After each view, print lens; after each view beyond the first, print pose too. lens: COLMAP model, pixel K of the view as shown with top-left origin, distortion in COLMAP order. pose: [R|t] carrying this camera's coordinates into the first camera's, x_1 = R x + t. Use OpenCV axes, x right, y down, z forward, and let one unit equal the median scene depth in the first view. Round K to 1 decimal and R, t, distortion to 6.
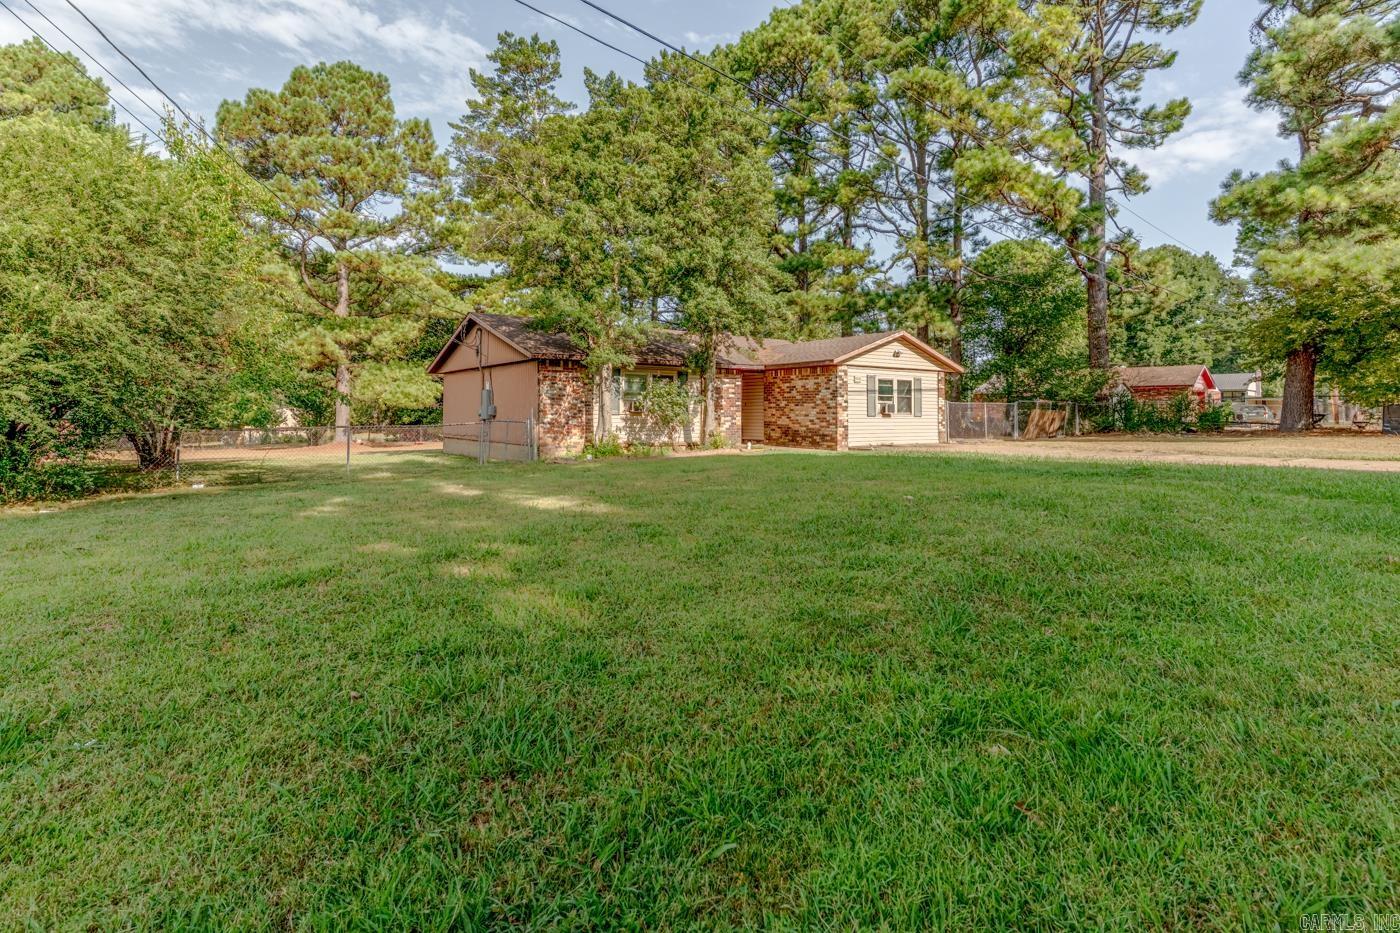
lens RADIAL K [[644.7, 0, 676.2], [0, 644.7, 414.7], [0, 0, 1]] dist [0.000875, 0.000062]
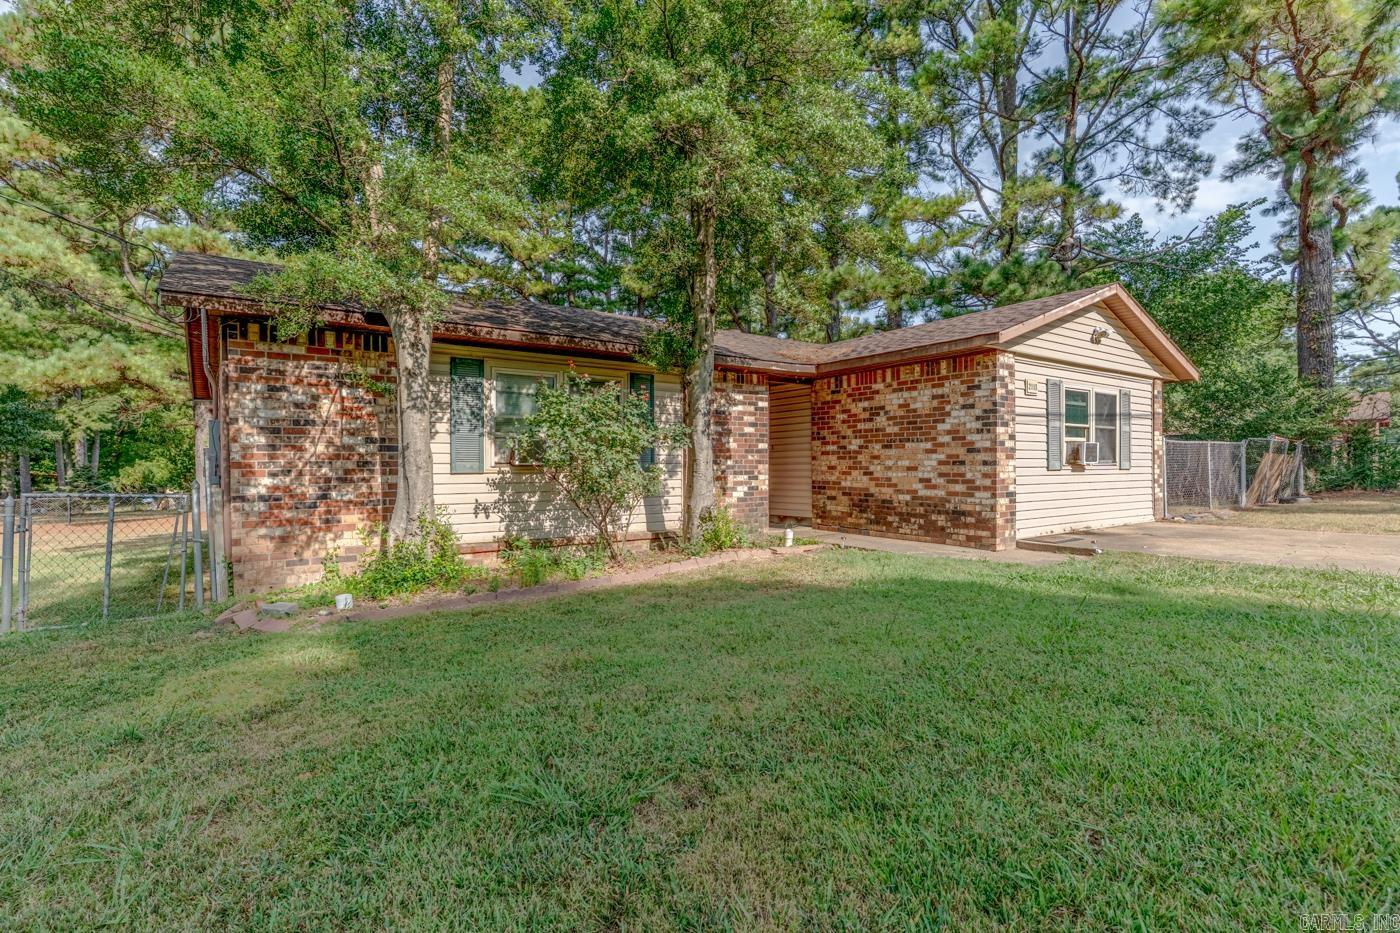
lens RADIAL K [[660.5, 0, 696.5], [0, 660.5, 470.4], [0, 0, 1]] dist [0.000855, 0.000098]
pose [[0.999371, -0.010310, 0.033945, 0.031999], [0.010070, 0.999923, 0.007252, -0.002967], [-0.034017, -0.006906, 0.999397, 0.537491]]
